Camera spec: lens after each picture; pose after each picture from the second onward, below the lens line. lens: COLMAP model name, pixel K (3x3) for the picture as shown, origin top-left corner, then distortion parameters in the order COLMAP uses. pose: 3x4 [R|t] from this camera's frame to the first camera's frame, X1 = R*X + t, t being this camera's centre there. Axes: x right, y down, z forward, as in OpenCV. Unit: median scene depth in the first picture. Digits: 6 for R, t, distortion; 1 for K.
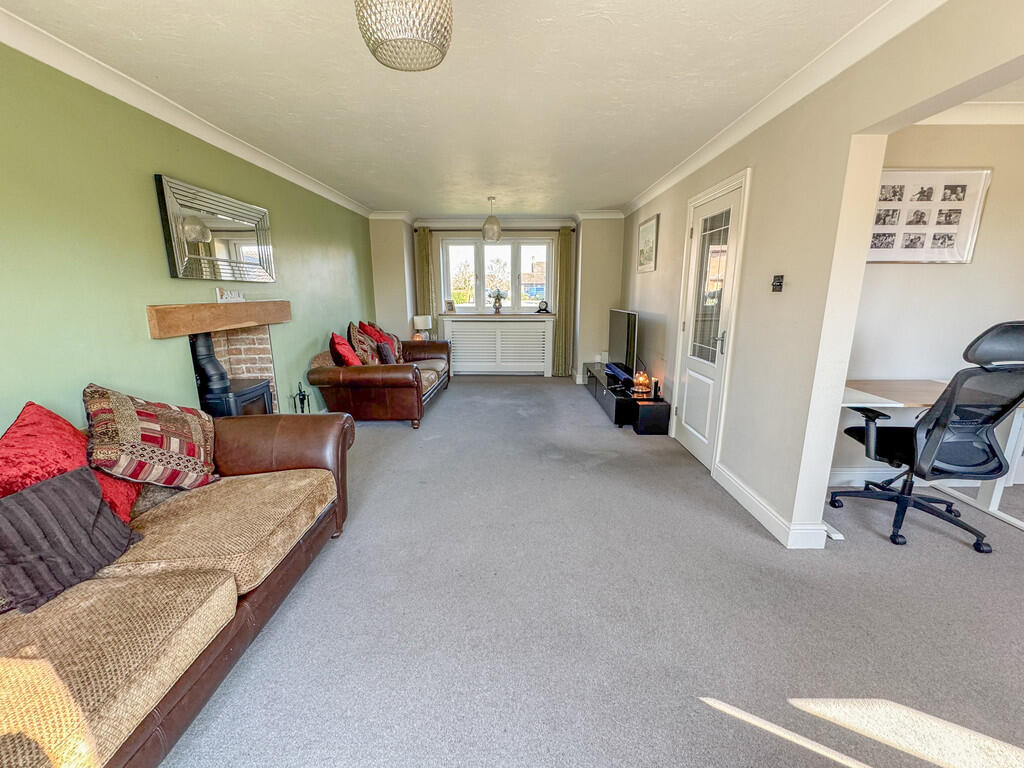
lens RADIAL K [[418.8, 0, 510.9], [0, 418.8, 383.7], [0, 0, 1]] dist [0.002359, 0.000530]
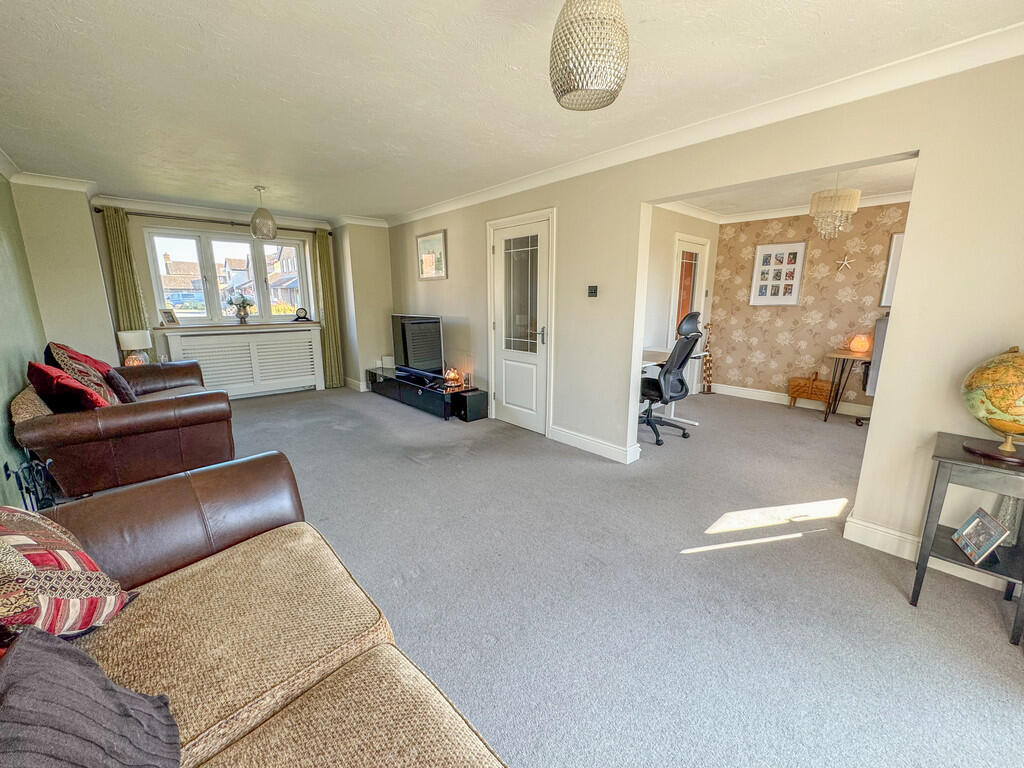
lens RADIAL K [[418.8, 0, 496.7], [0, 418.8, 384.5], [0, 0, 1]] dist [0.002359, 0.000530]
pose [[0.737414, -0.137154, 0.661369, -0.284112], [0.145892, 0.988396, 0.042305, -0.012501], [-0.659497, 0.065292, 0.748866, 0.065193]]
